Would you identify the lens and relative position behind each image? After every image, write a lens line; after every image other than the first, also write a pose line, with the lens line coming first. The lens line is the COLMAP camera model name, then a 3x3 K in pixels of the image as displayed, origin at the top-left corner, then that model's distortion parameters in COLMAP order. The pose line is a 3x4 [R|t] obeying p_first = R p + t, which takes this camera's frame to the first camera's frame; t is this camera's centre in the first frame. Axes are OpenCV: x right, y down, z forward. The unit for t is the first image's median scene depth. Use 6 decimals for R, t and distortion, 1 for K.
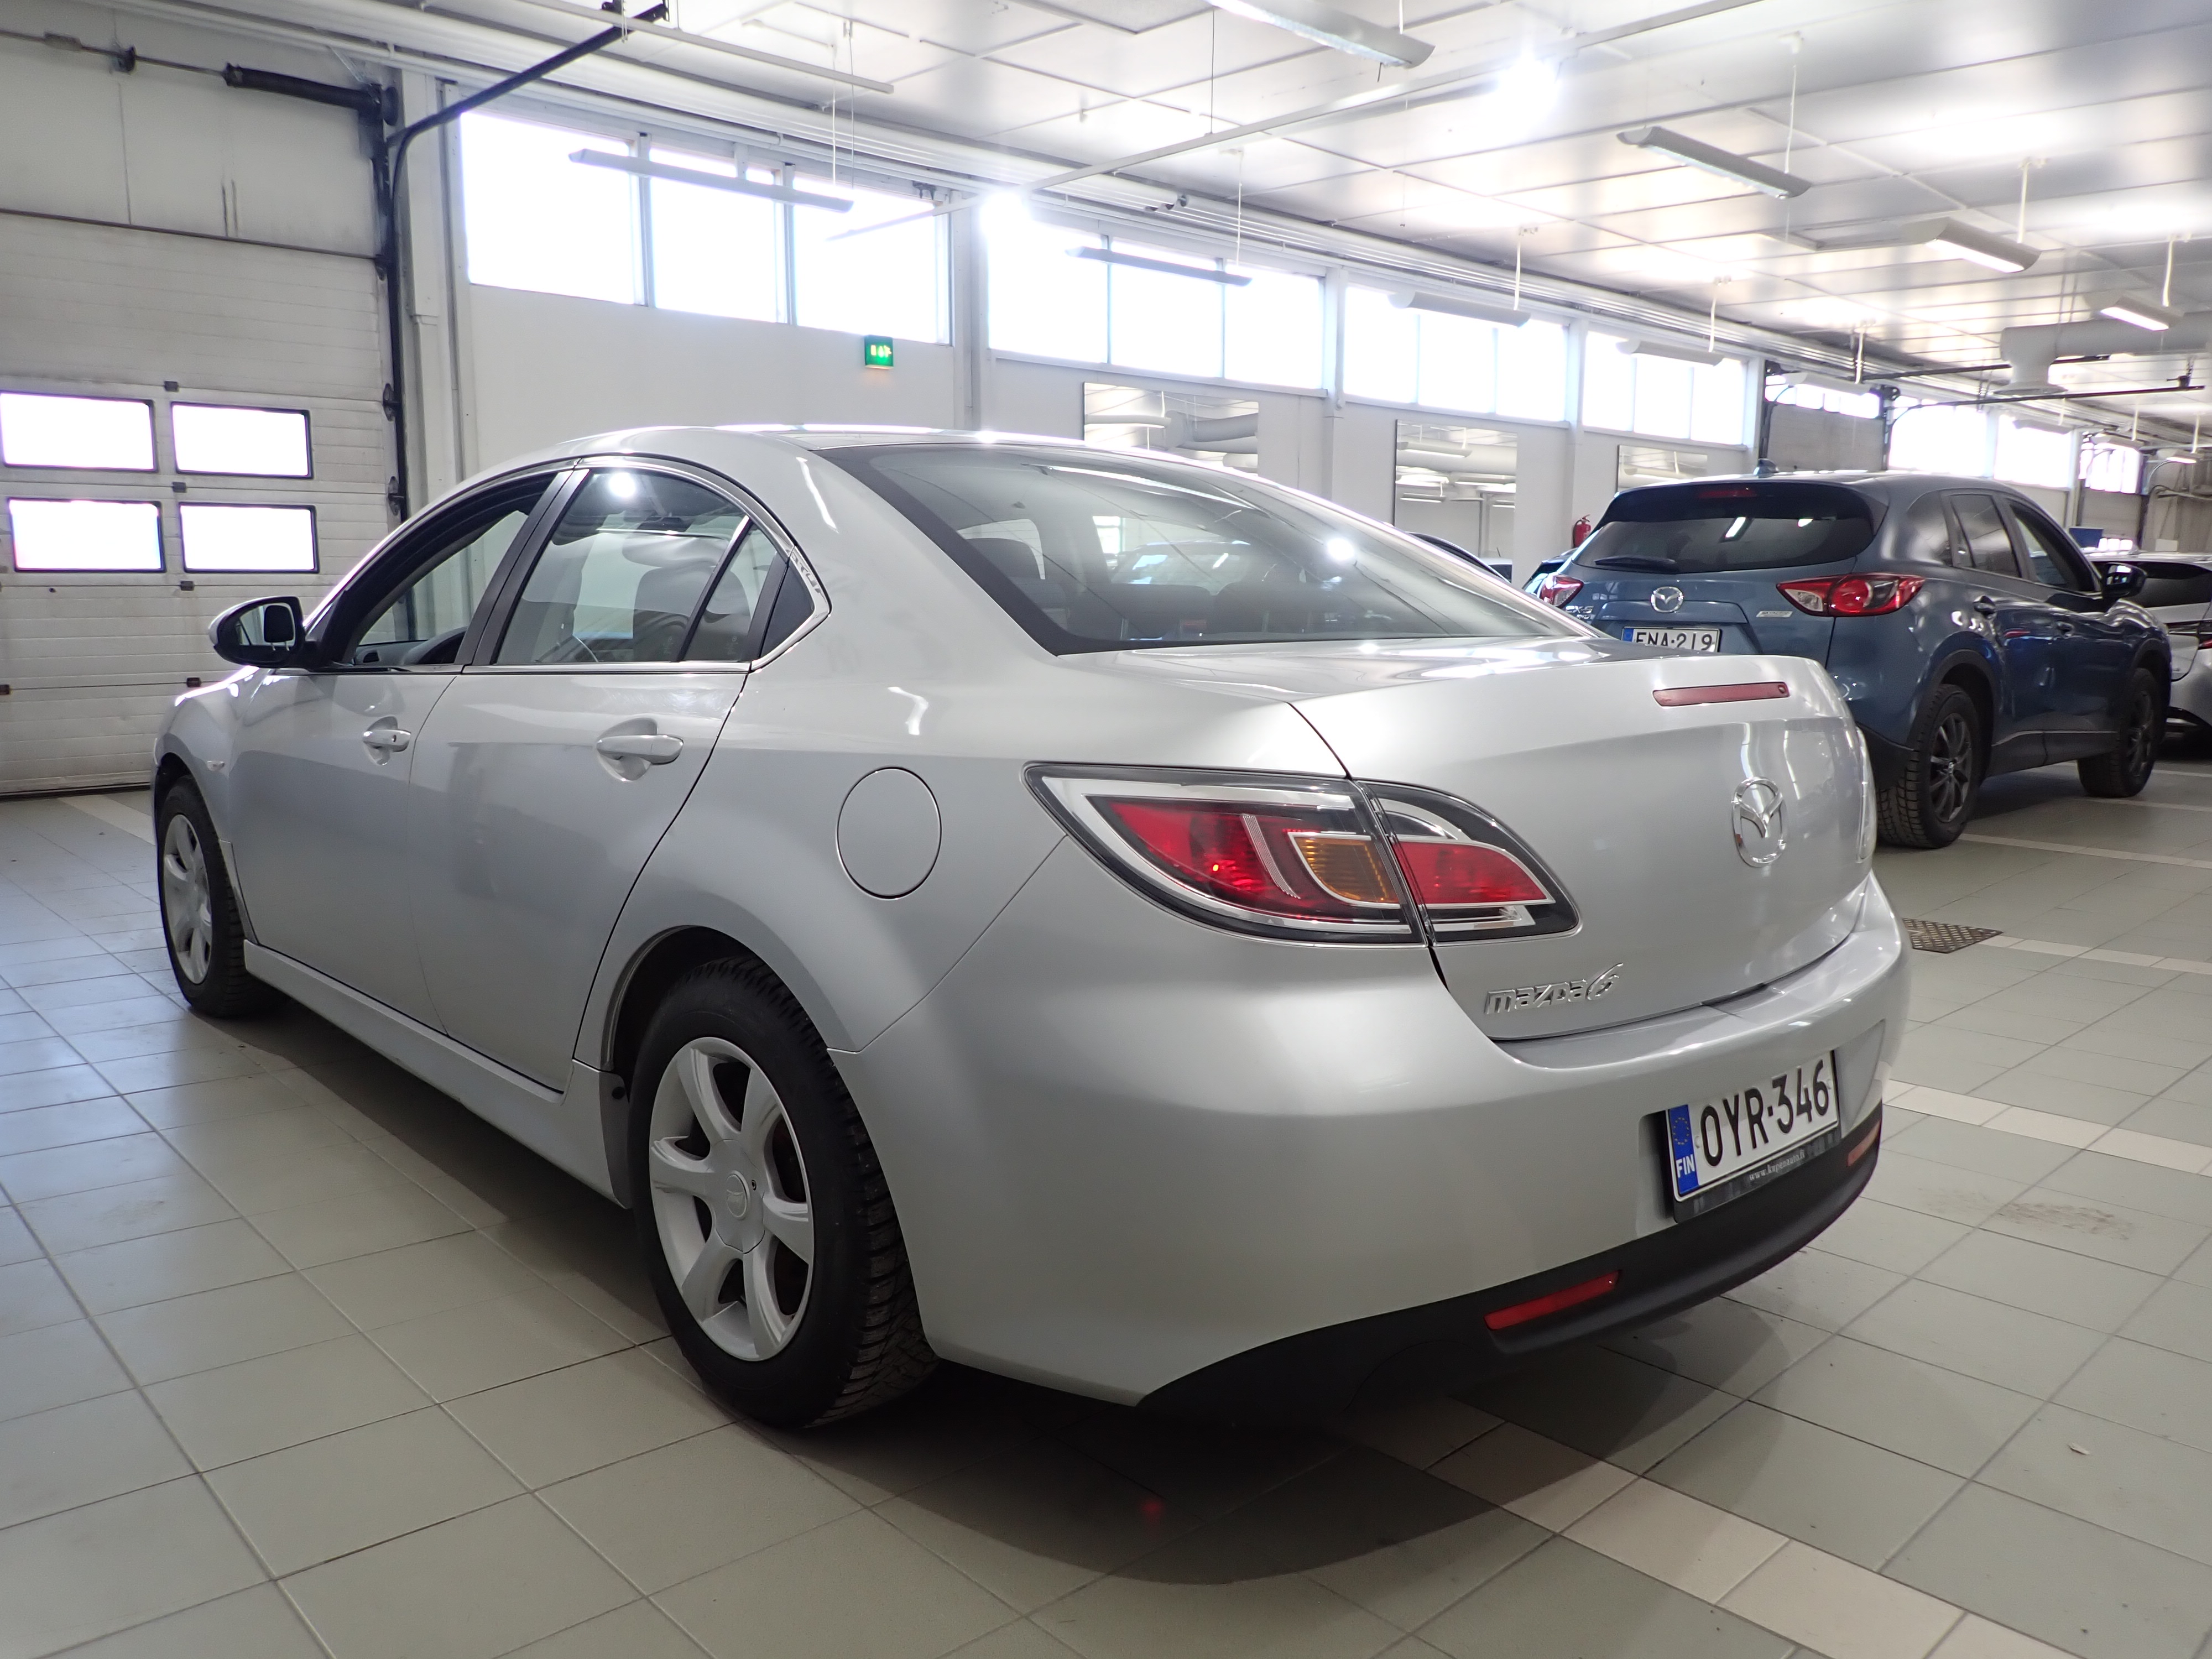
lens RADIAL K [[1623.6, 0, 1101.8], [0, 1623.6, 824.3], [0, 0, 1]] dist [-0.006137, -0.015877]
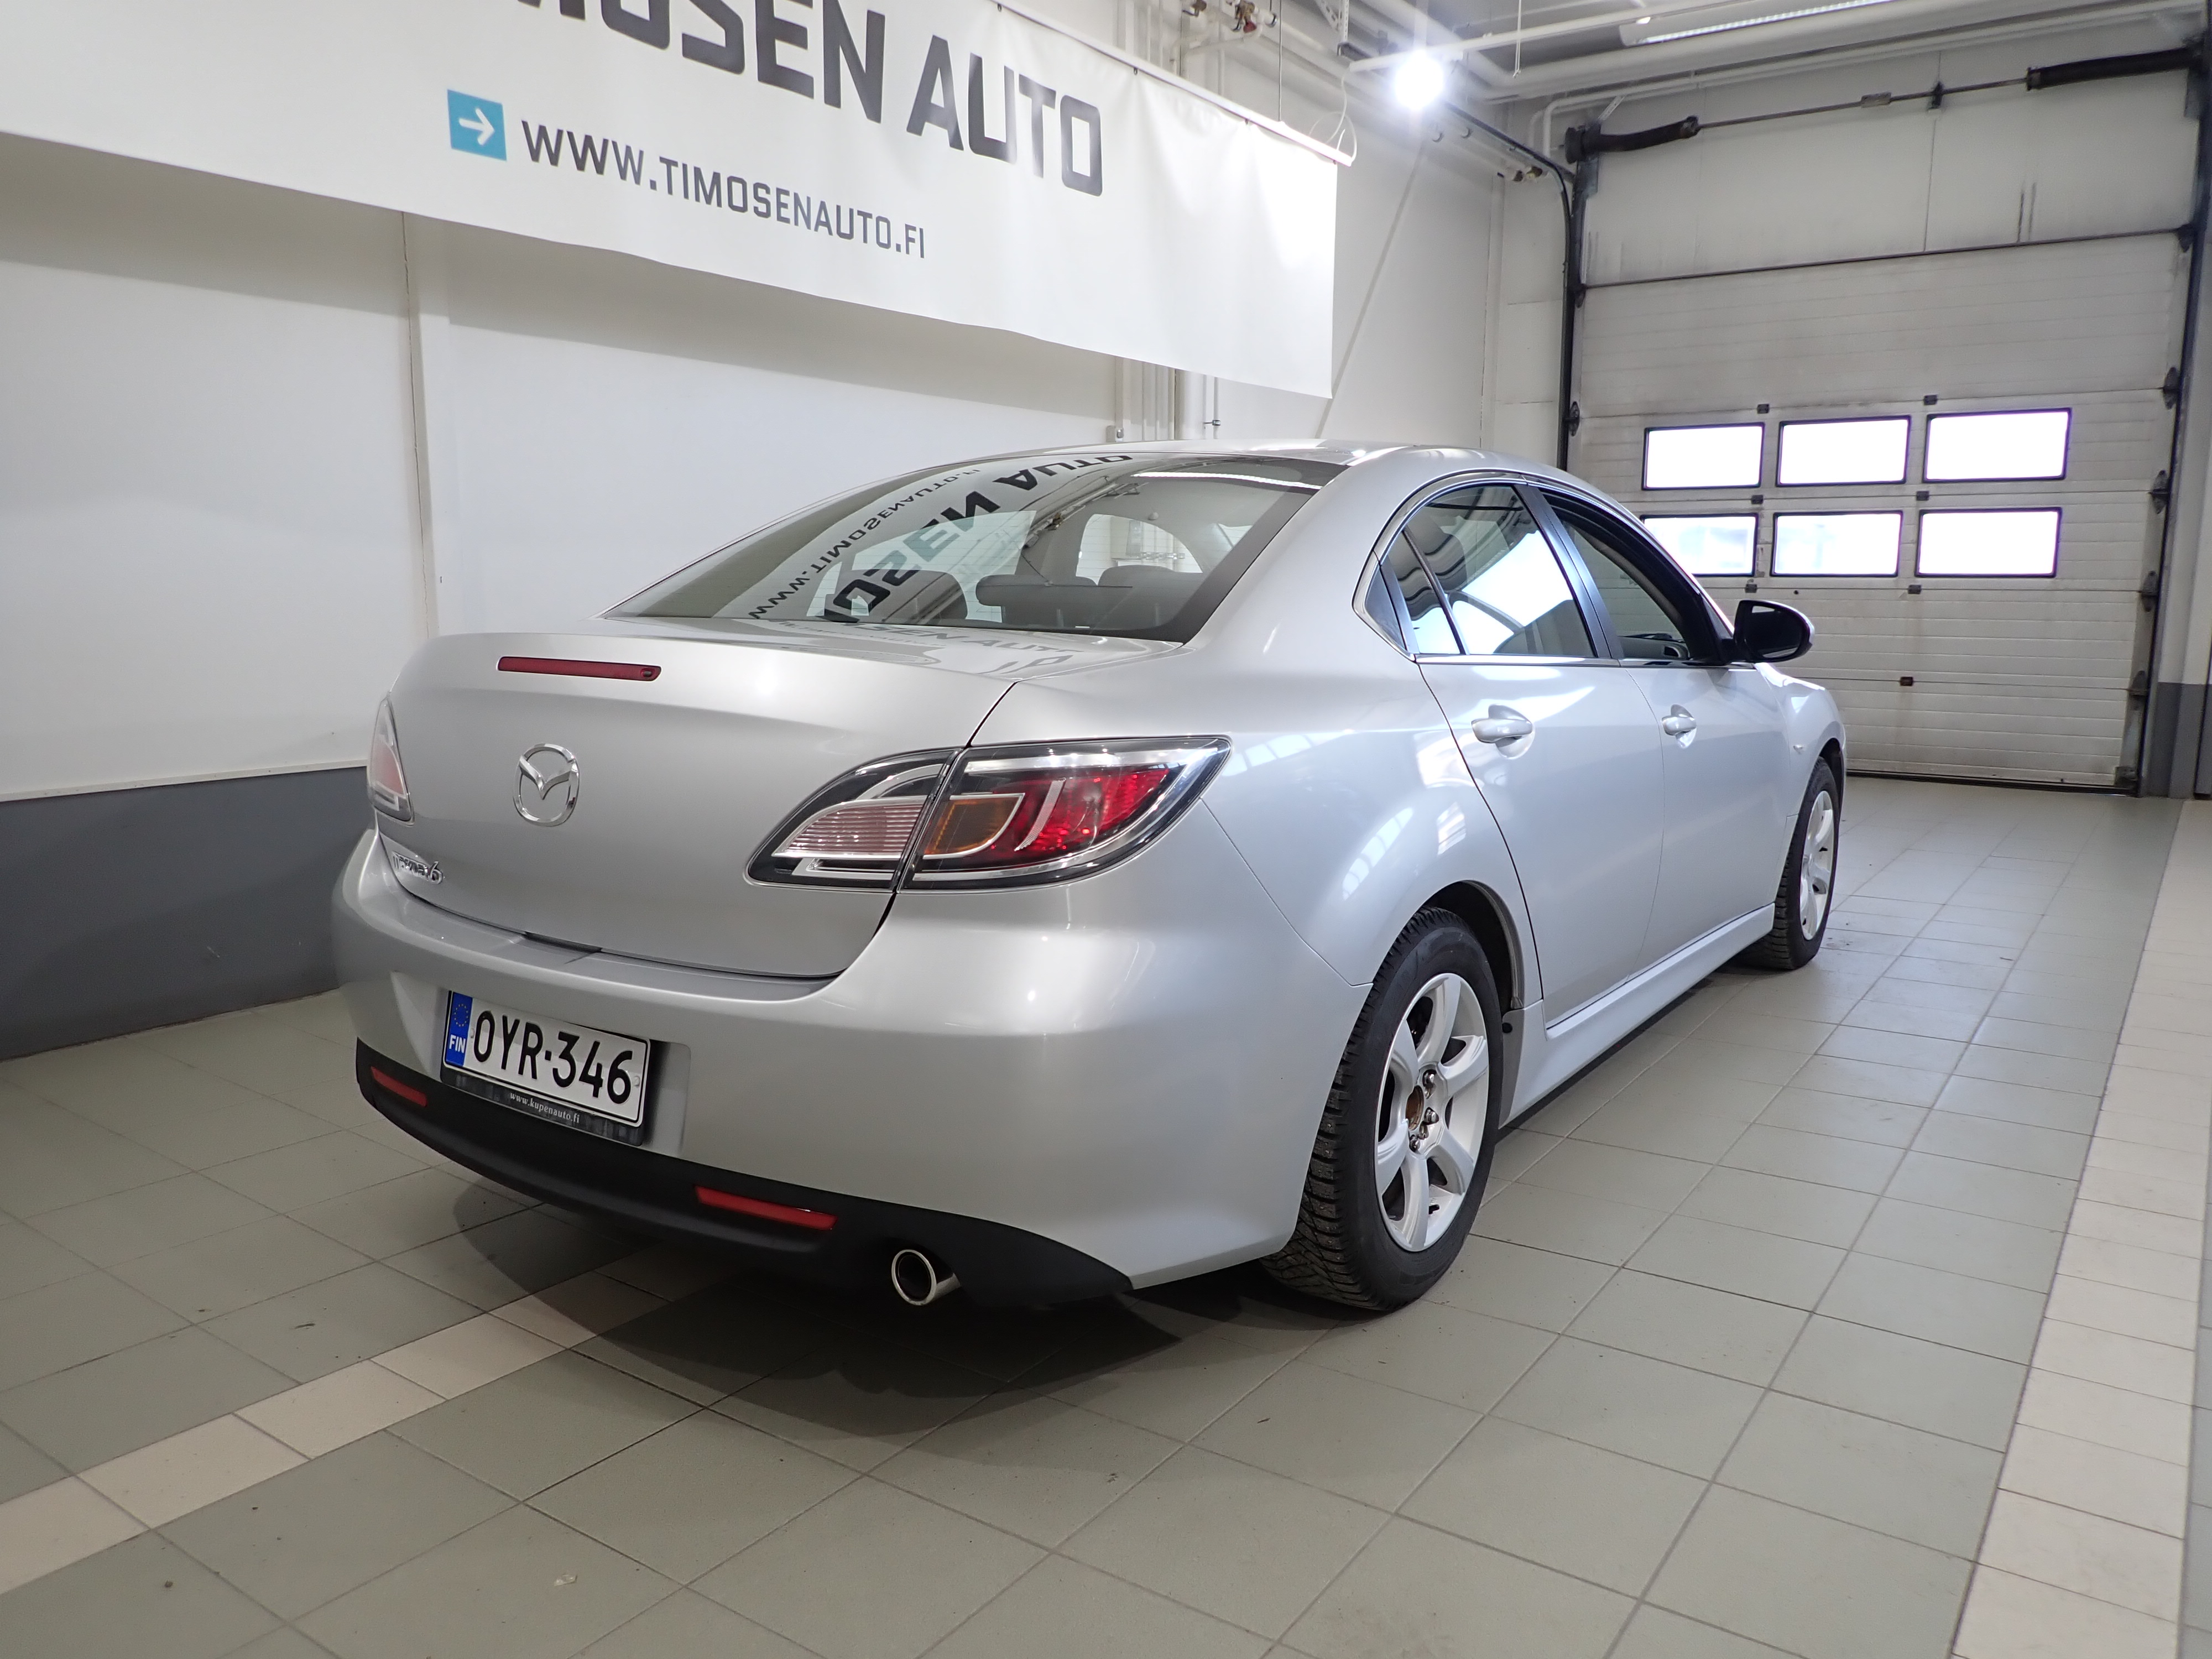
lens RADIAL K [[1623.6, 0, 1101.3], [0, 1623.6, 832.7], [0, 0, 1]] dist [-0.006137, -0.015877]
pose [[0.211735, 0.142511, -0.966881, 0.379997], [-0.144131, 0.983047, 0.113330, -0.036147], [0.966641, 0.115362, 0.228686, 0.274541]]
